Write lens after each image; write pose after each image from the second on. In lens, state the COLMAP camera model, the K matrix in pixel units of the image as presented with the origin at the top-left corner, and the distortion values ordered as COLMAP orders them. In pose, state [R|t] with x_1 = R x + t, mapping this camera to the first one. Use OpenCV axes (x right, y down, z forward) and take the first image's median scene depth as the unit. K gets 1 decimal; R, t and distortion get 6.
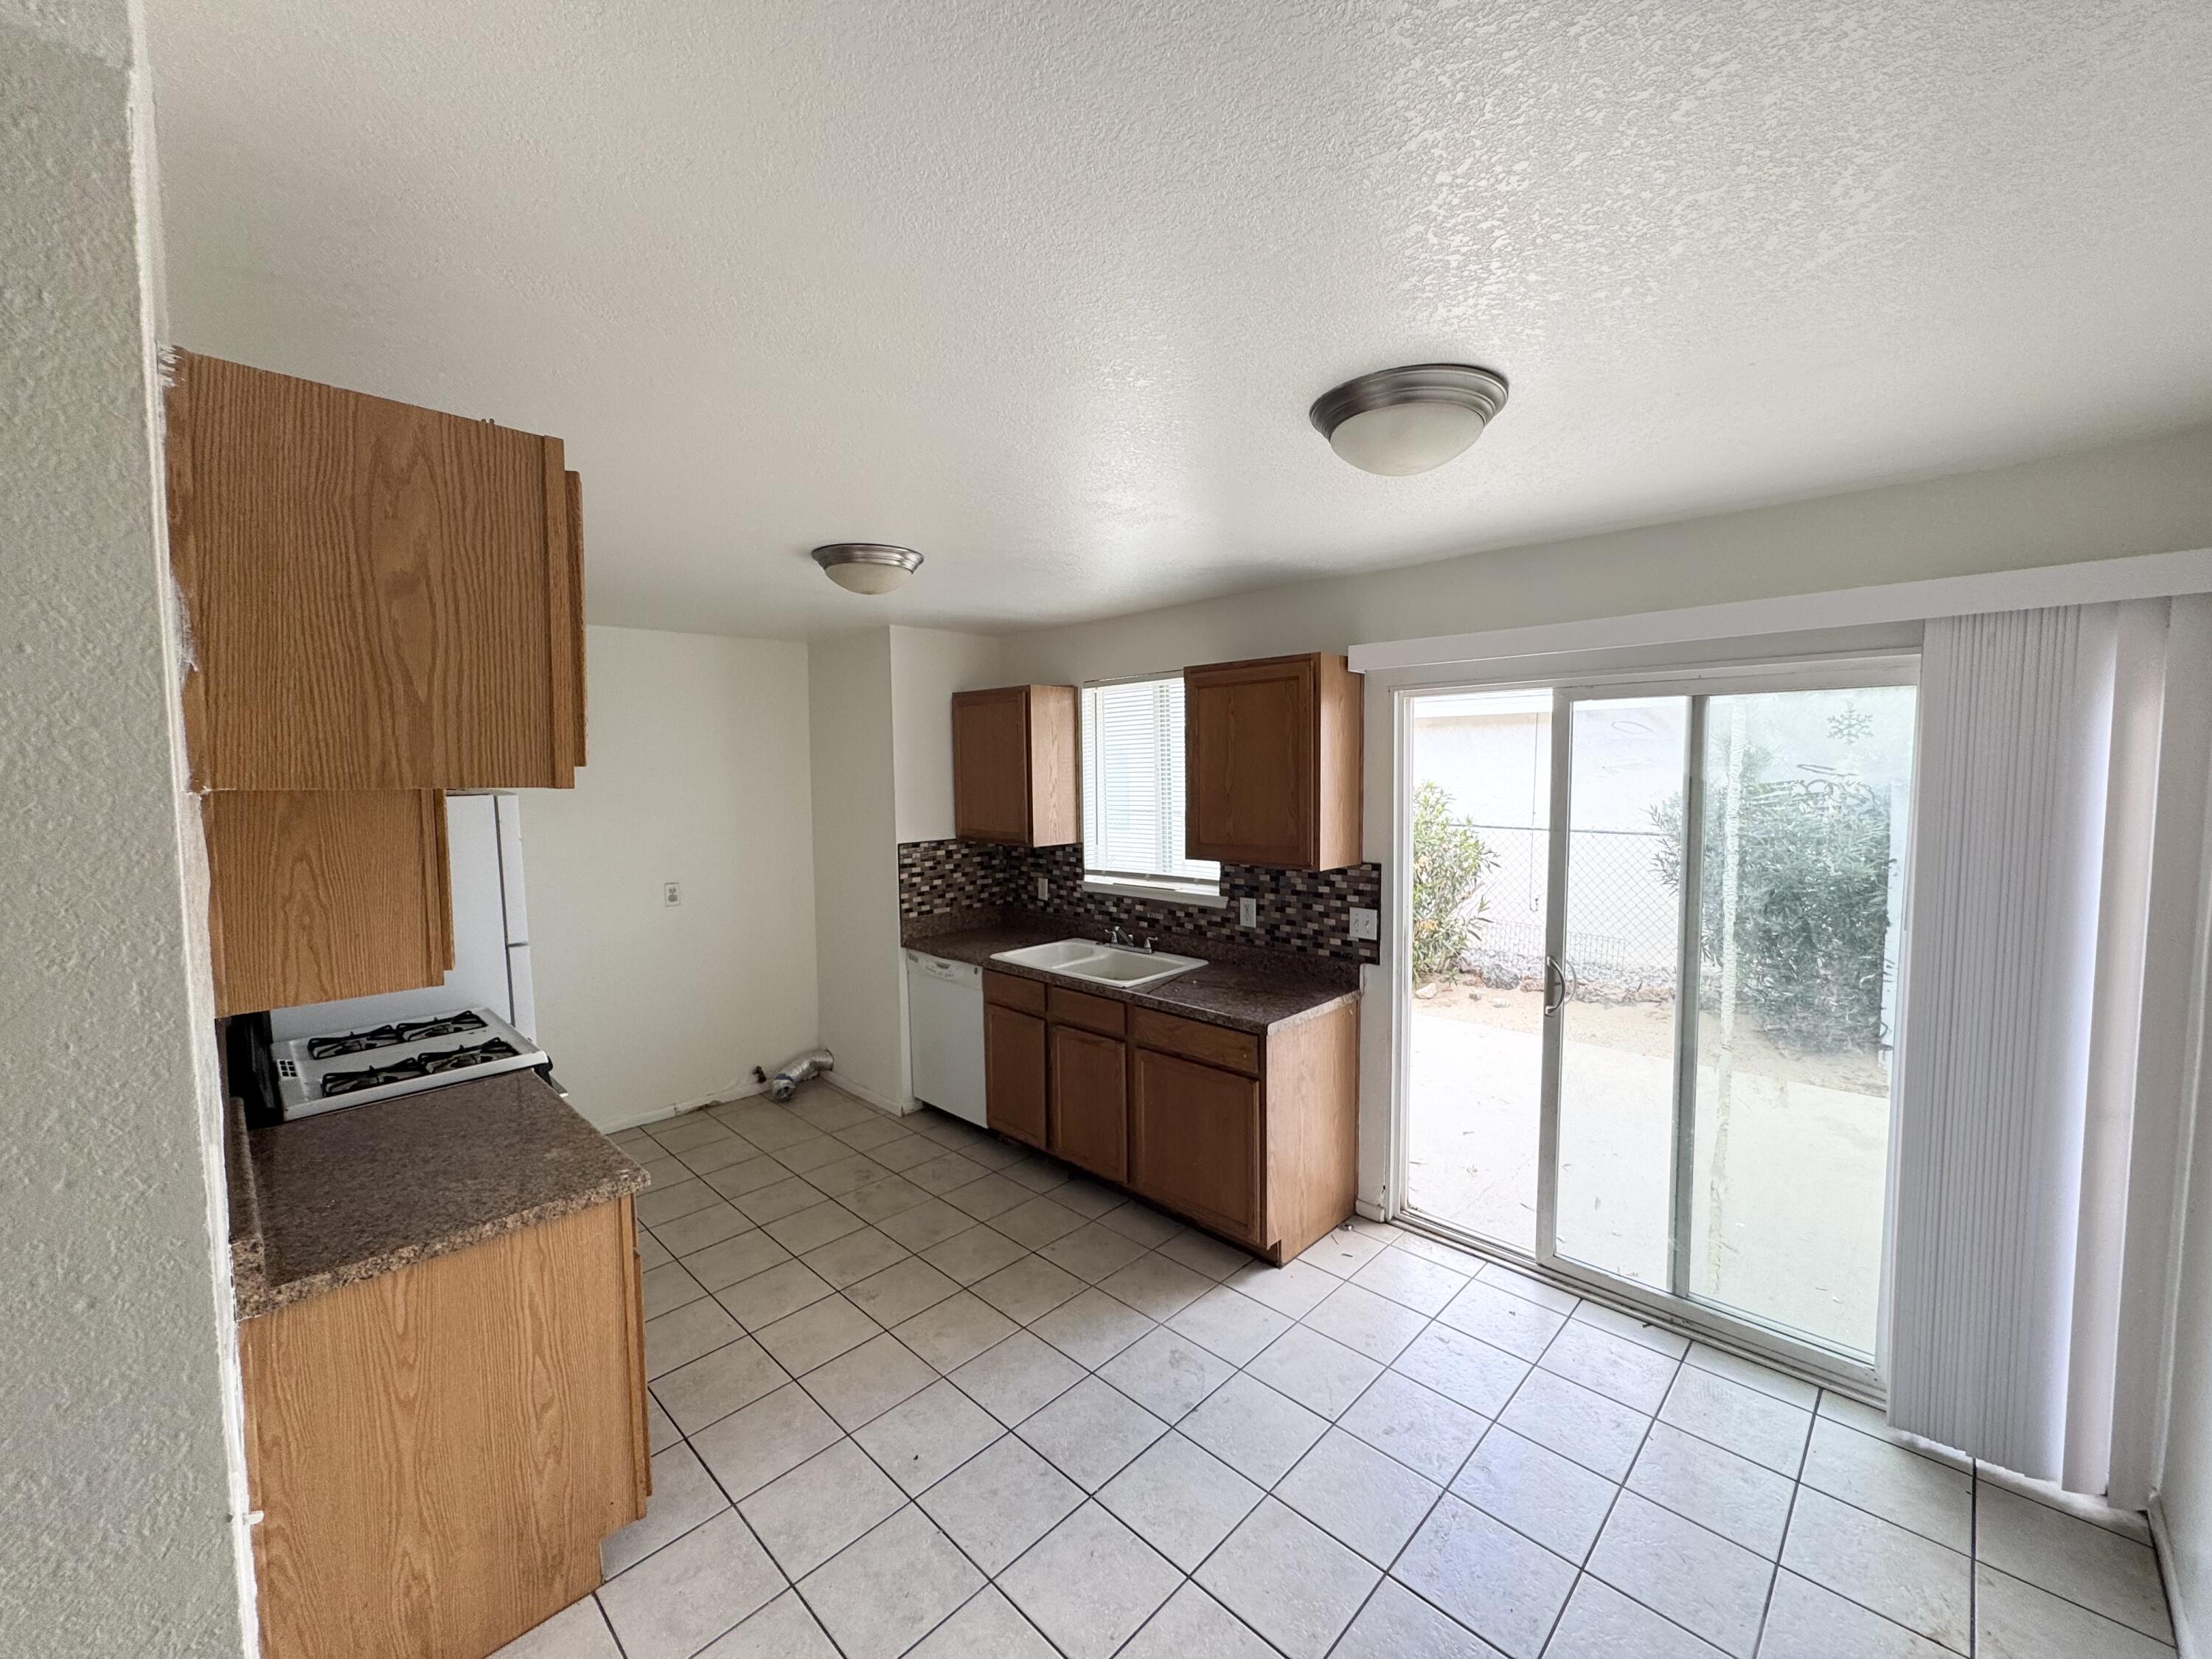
lens RADIAL K [[877.4, 0, 1109.5], [0, 877.4, 829.6], [0, 0, 1]] dist [-0.005675, -0.000341]
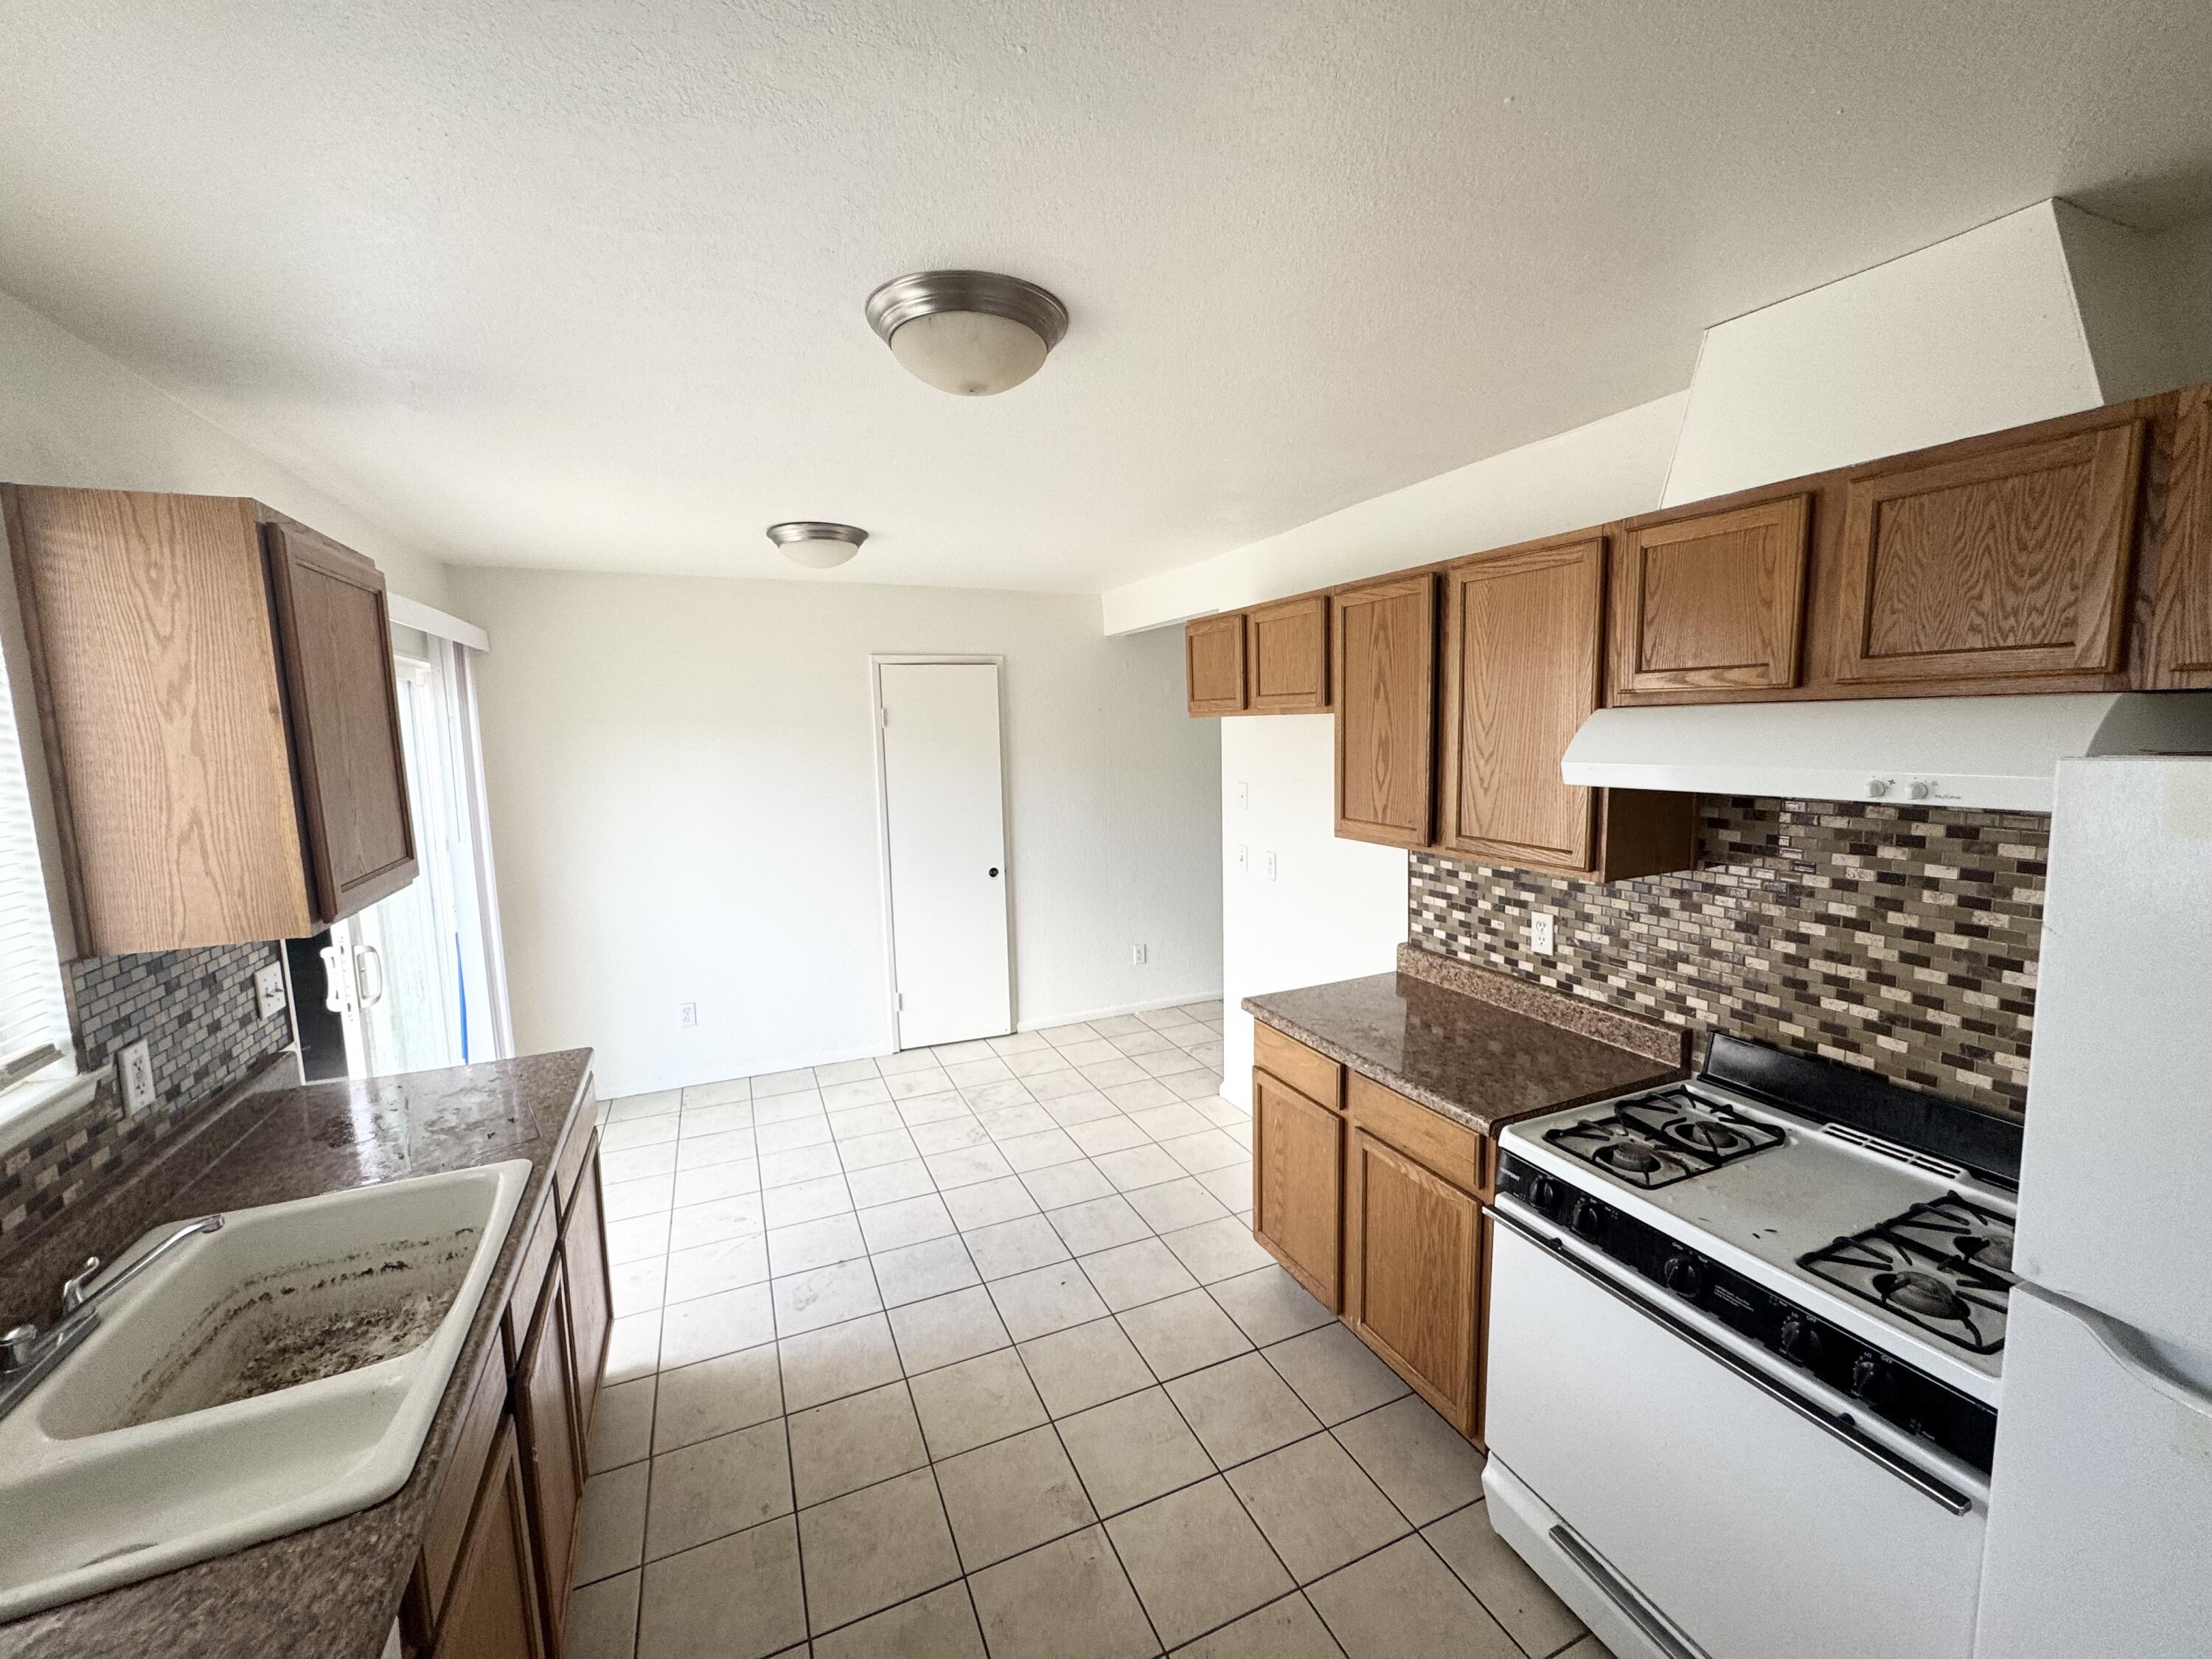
lens RADIAL K [[881.8, 0, 1105.9], [0, 881.8, 828.8], [0, 0, 1]] dist [-0.002156, -0.000215]
pose [[-0.930222, -0.014708, 0.366704, -0.361579], [0.056765, 0.981405, 0.183361, -0.062424], [-0.362582, 0.191382, -0.912090, 0.993859]]
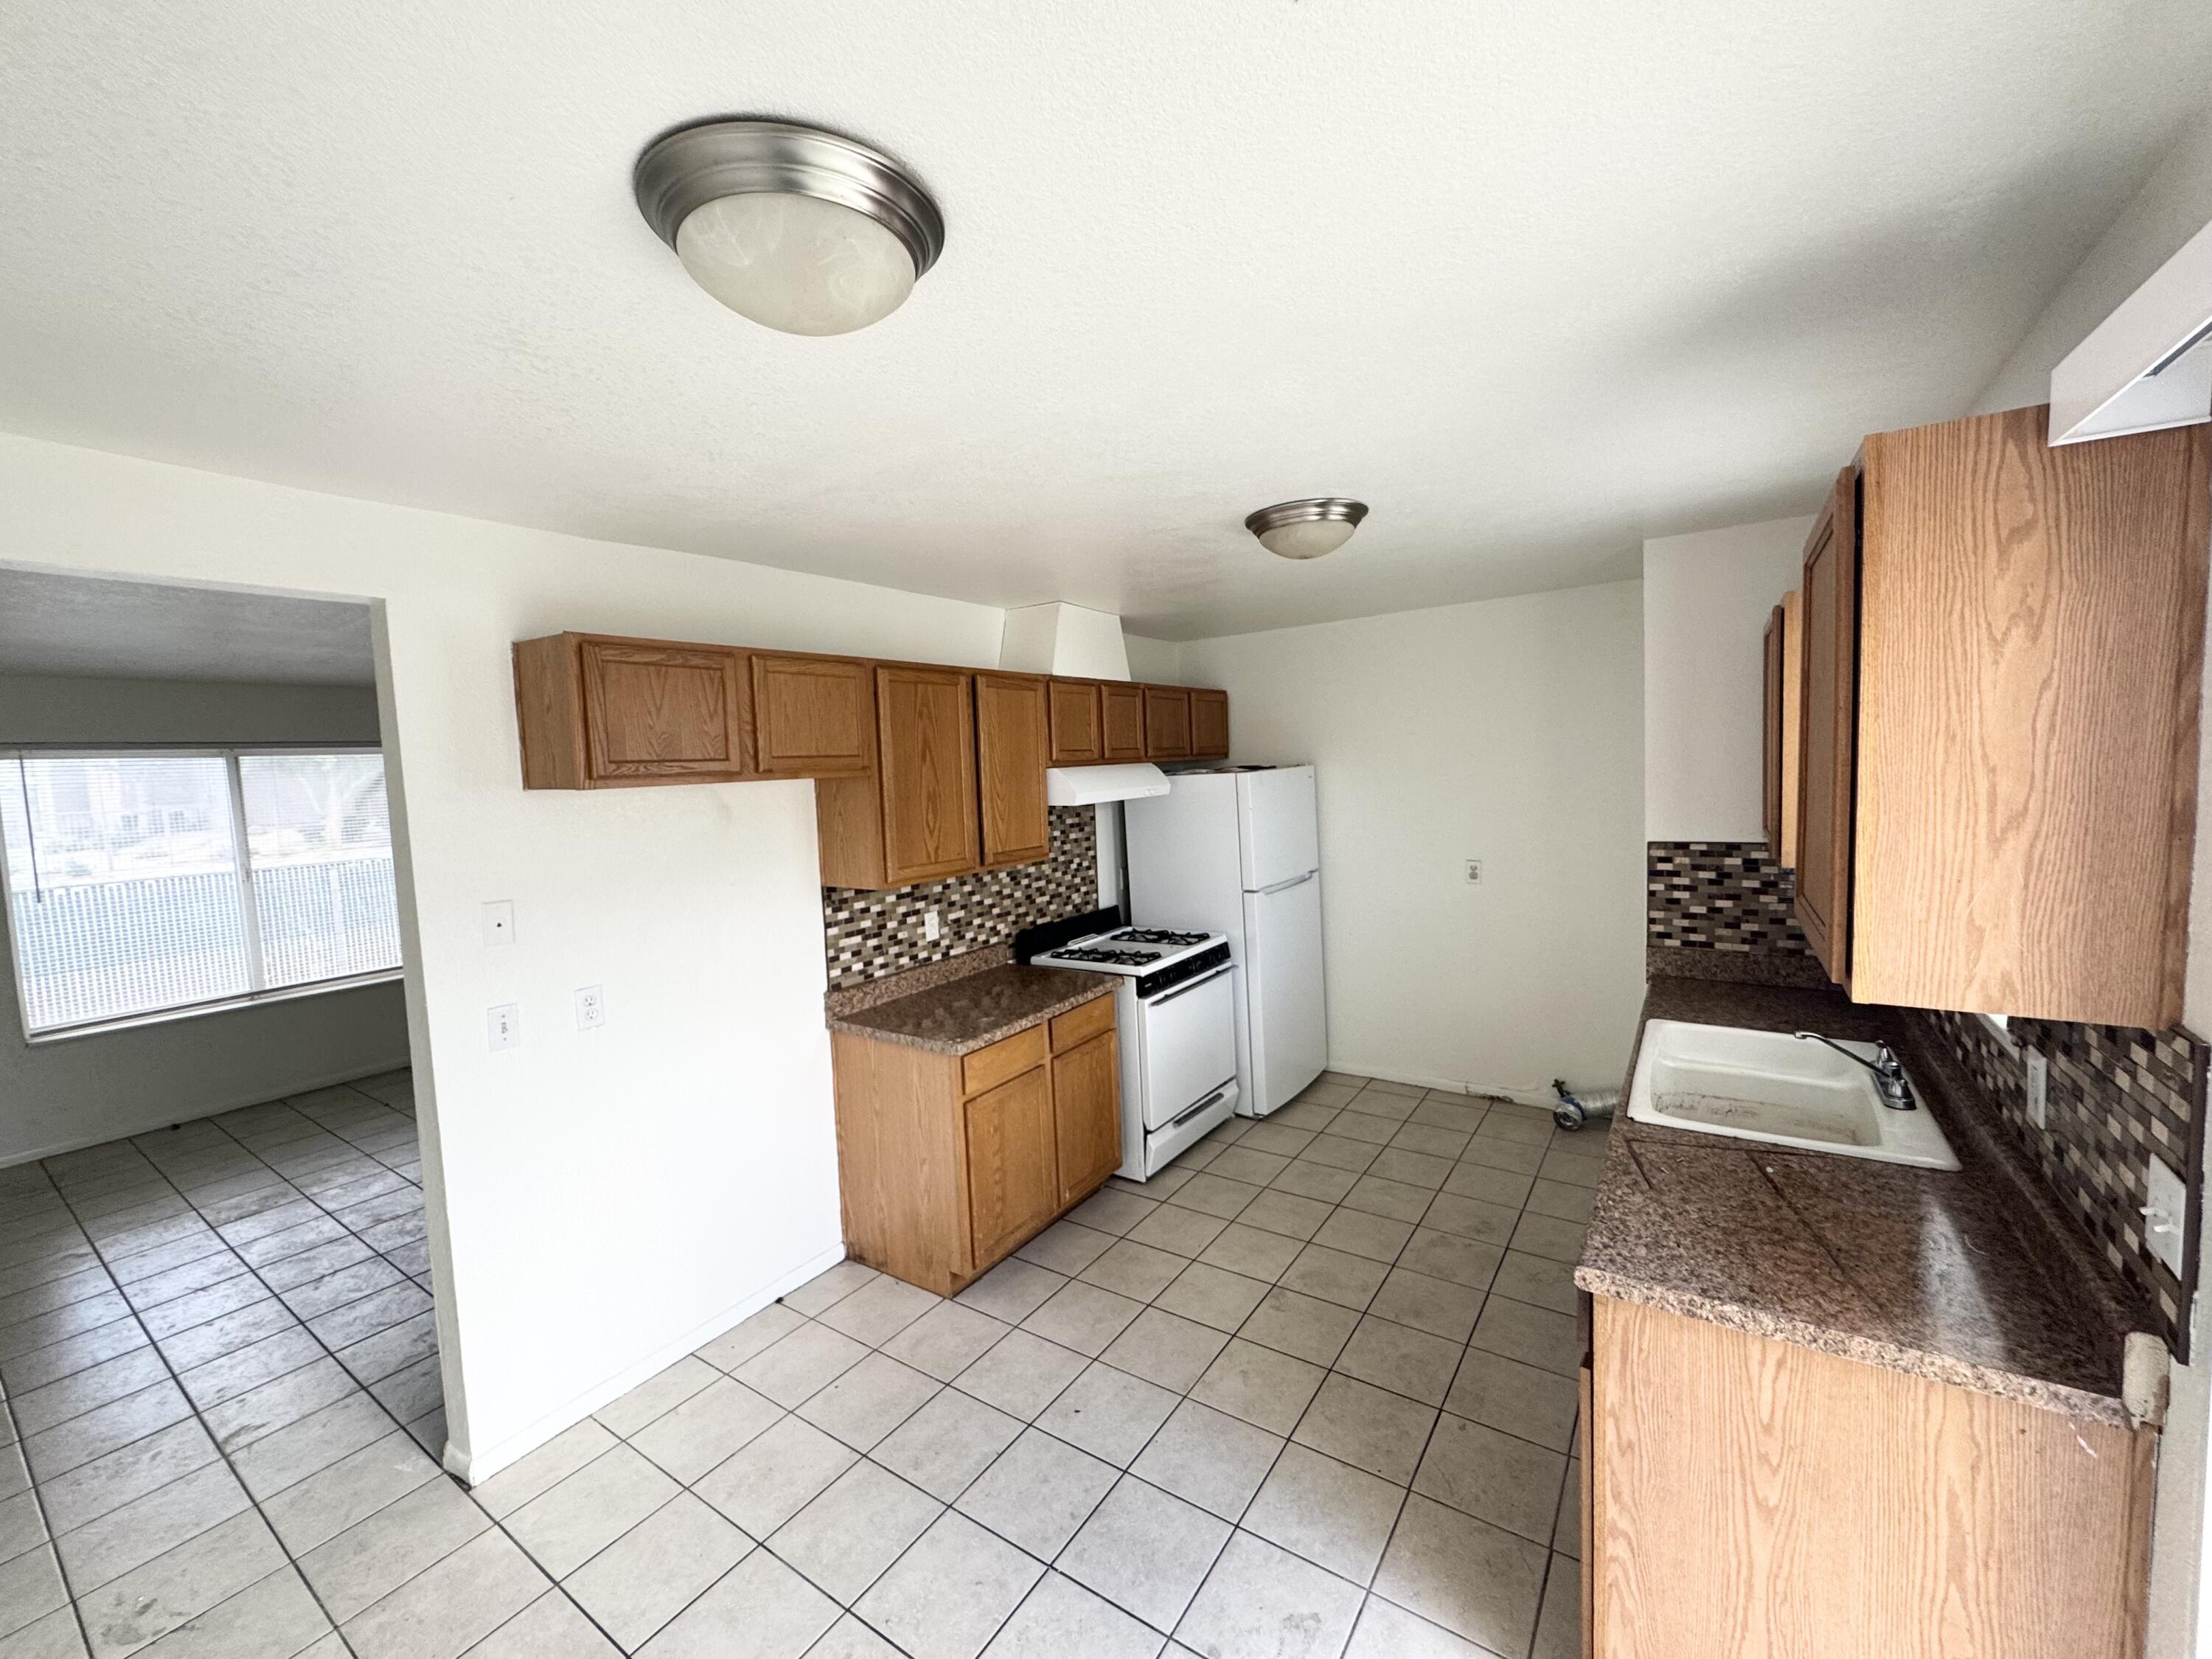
lens RADIAL K [[881.8, 0, 1105.9], [0, 881.8, 828.8], [0, 0, 1]] dist [-0.002156, -0.000215]
pose [[0.177553, 0.077486, -0.981056, 0.392169], [-0.031039, 0.996840, 0.073115, -0.033719], [0.983622, 0.017469, 0.179397, 0.416803]]
